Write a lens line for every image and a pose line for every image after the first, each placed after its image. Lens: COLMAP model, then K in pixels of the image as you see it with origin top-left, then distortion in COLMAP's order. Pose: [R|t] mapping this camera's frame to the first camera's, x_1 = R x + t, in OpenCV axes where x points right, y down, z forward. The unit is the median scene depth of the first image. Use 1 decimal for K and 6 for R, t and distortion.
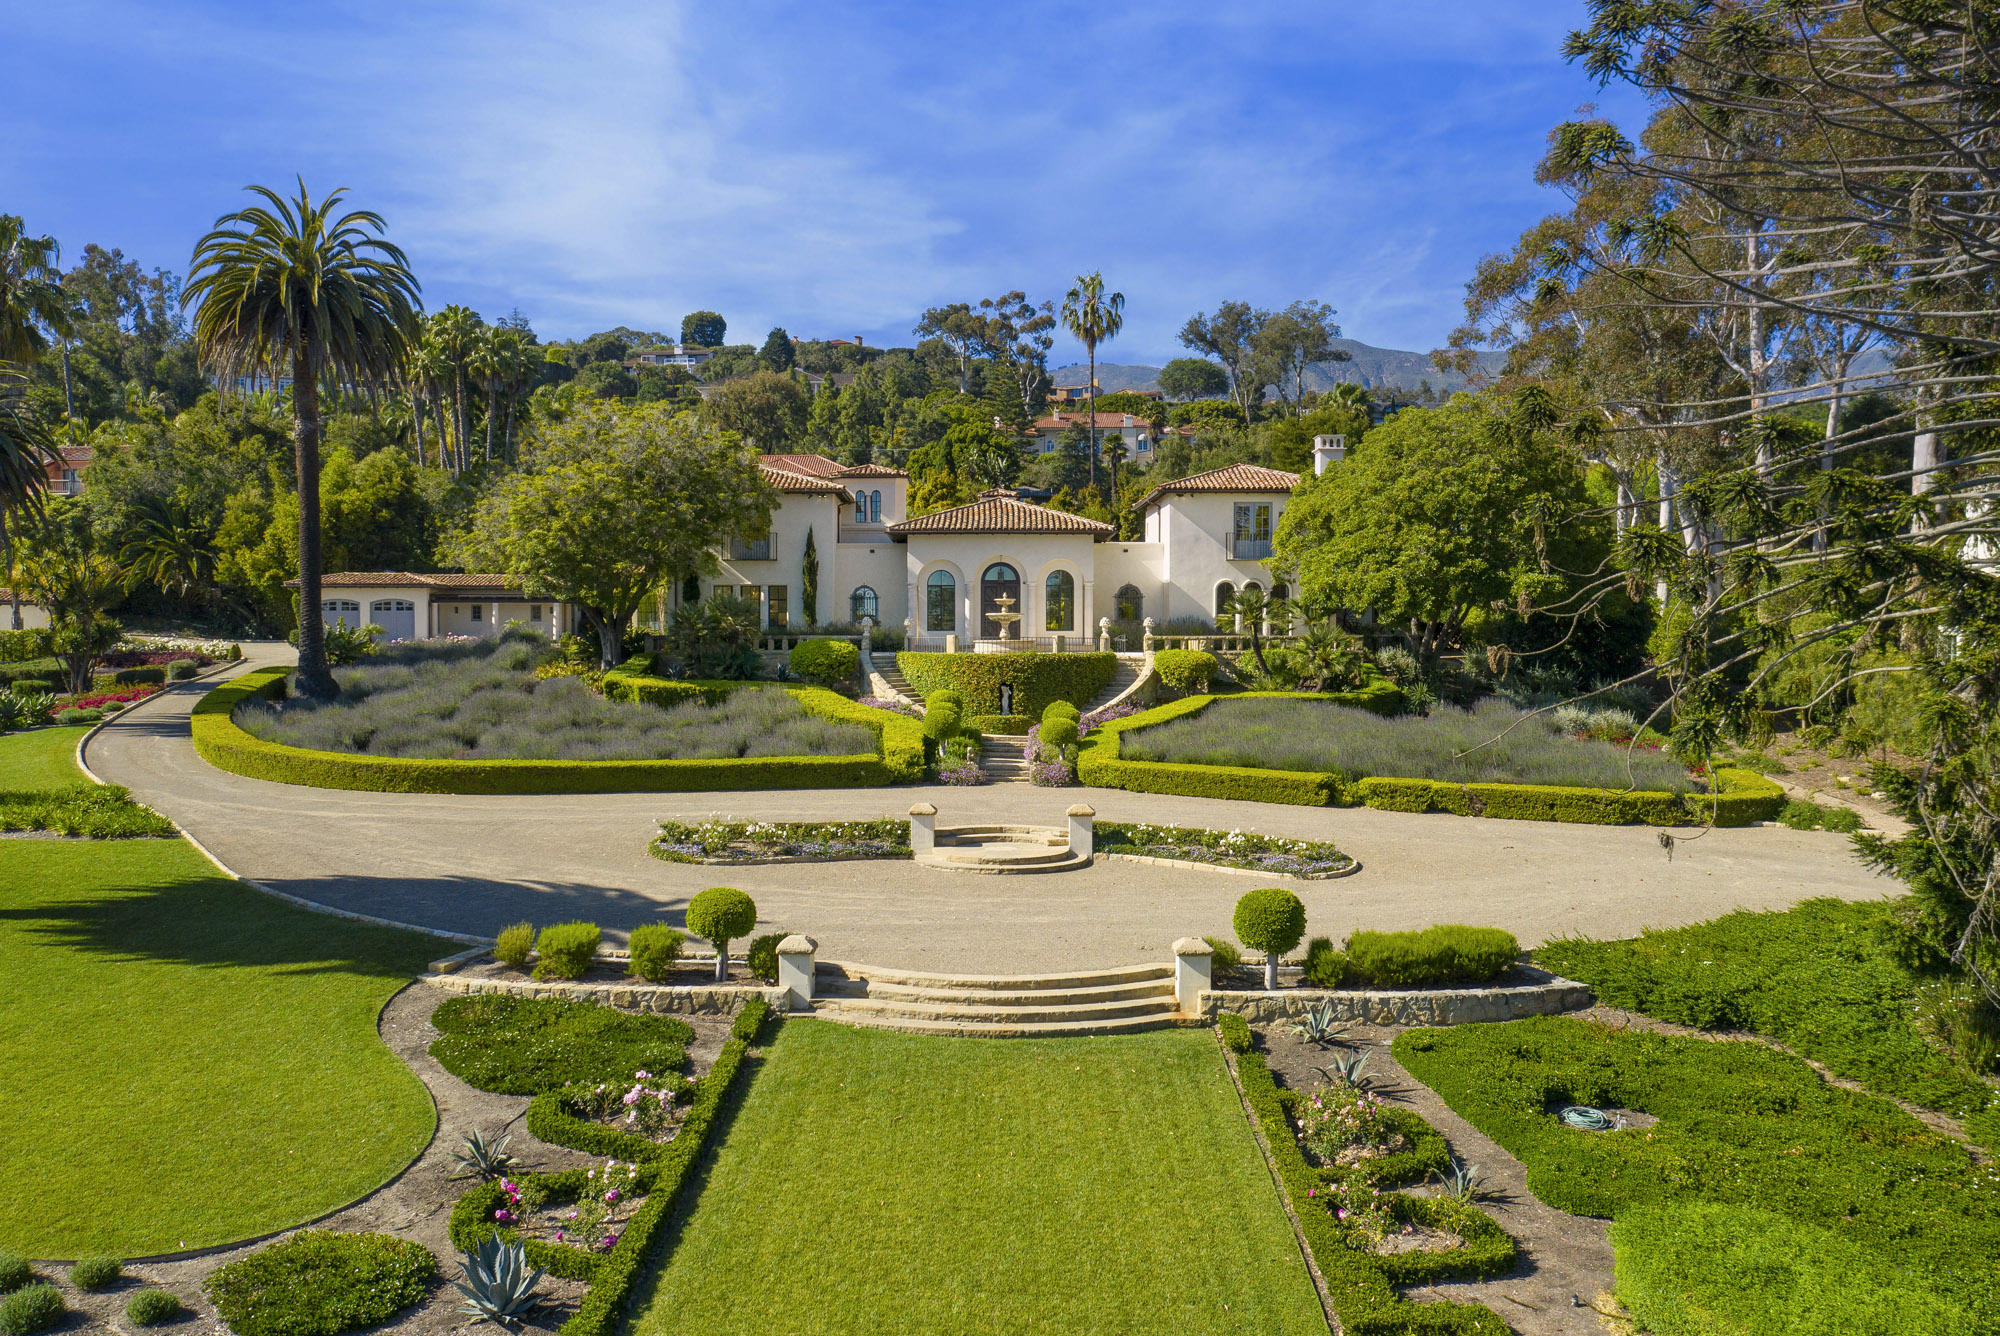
lens RADIAL K [[1607.3, 0, 1000.0], [0, 1607.3, 668.0], [0, 0, 1]] dist [-0.003816, 0.000372]
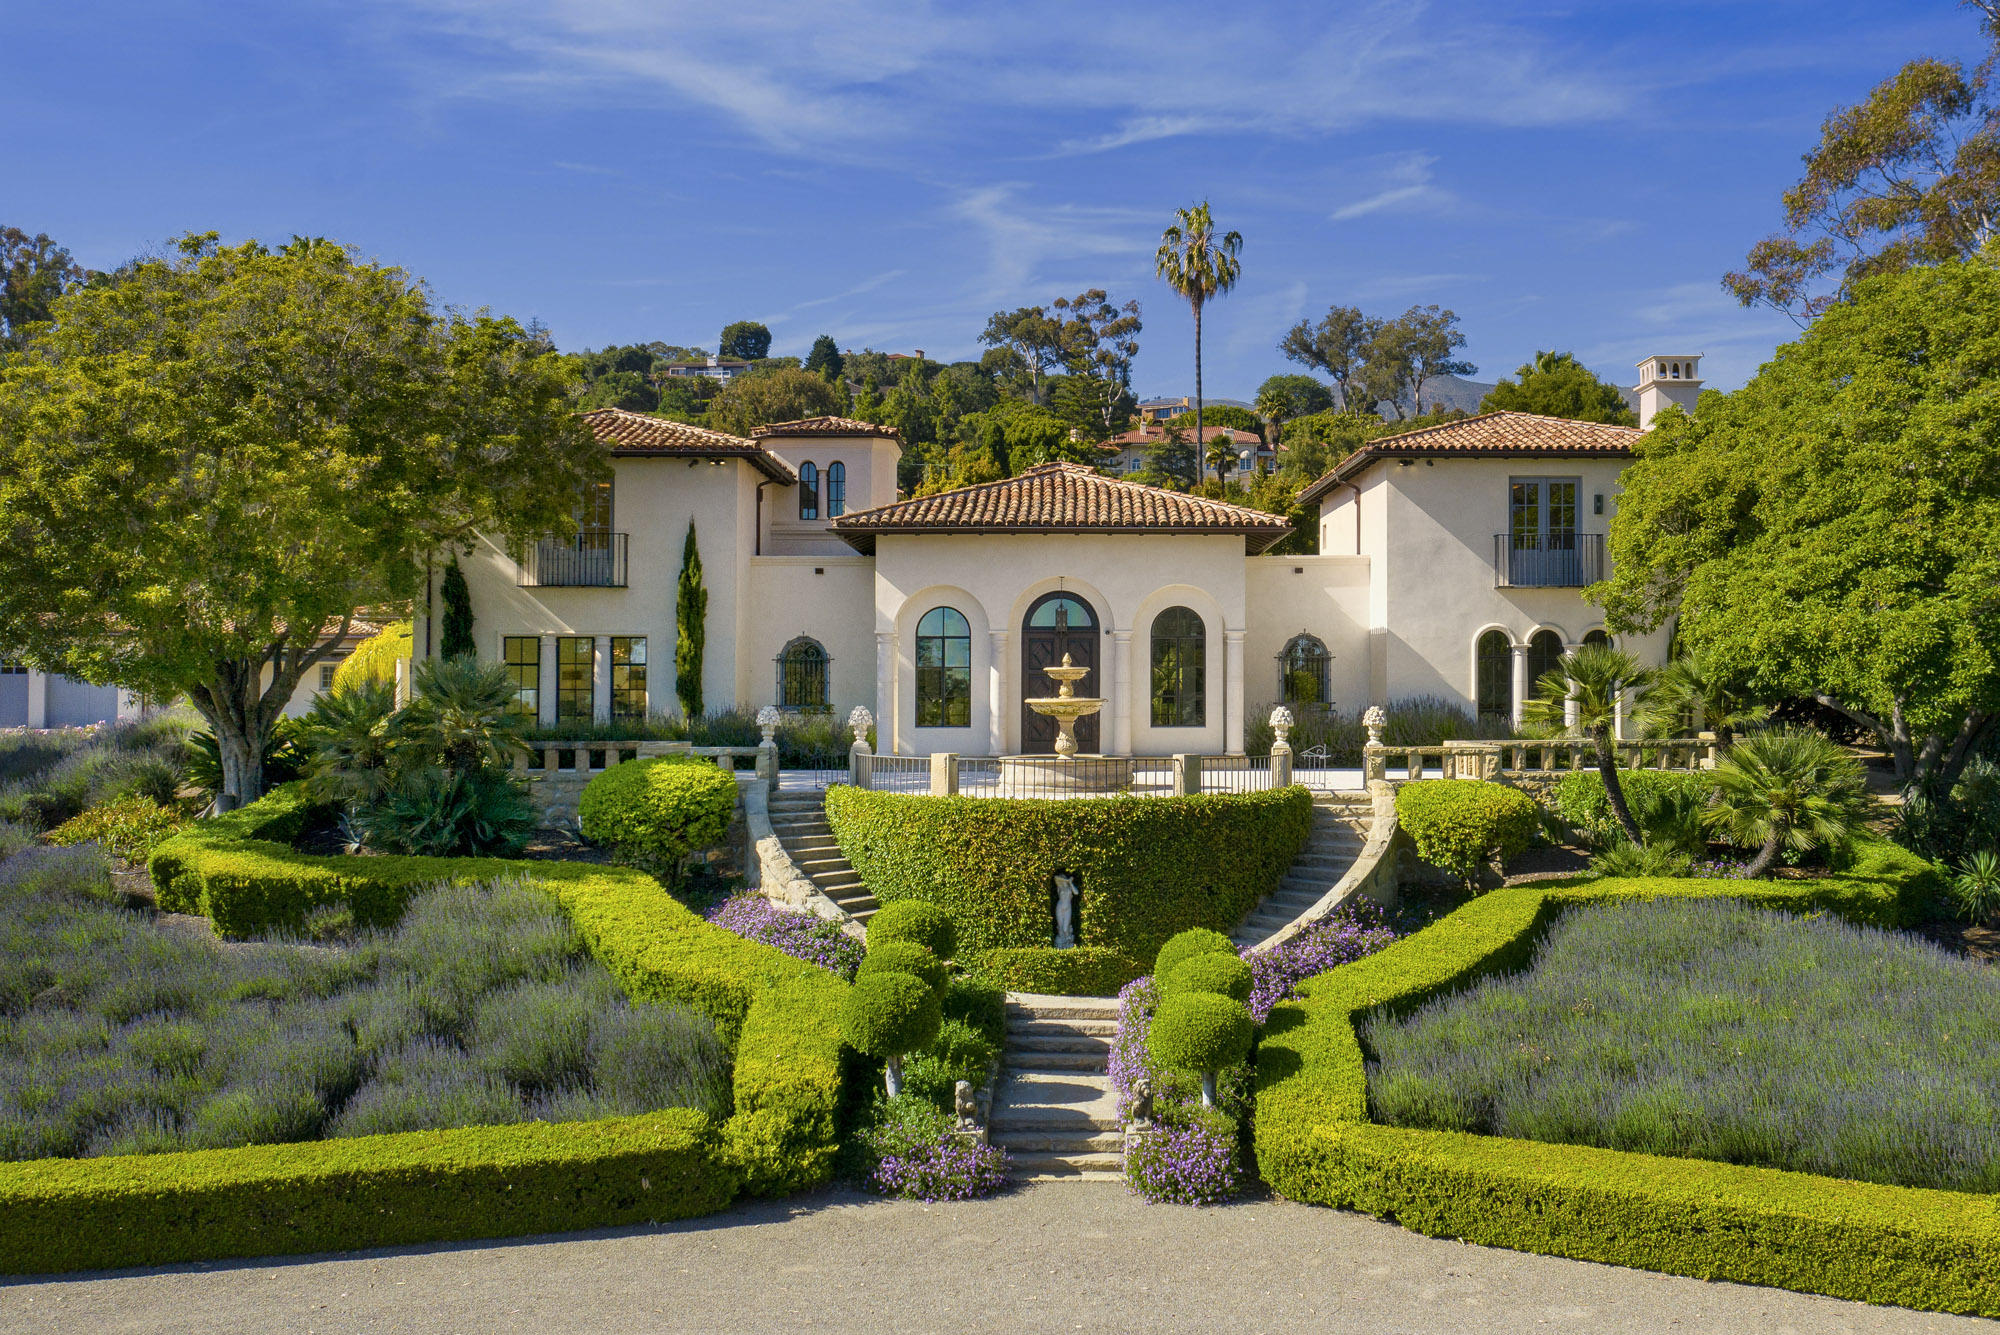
lens RADIAL K [[1587.5, 0, 1063.0], [0, 1587.5, 800.9], [0, 0, 1]] dist [0.011796, 0.005009]
pose [[0.999944, 0.001464, -0.010498, 0.006228], [-0.000873, 0.998428, 0.056042, -0.027485], [0.010564, -0.056030, 0.998373, 0.490663]]
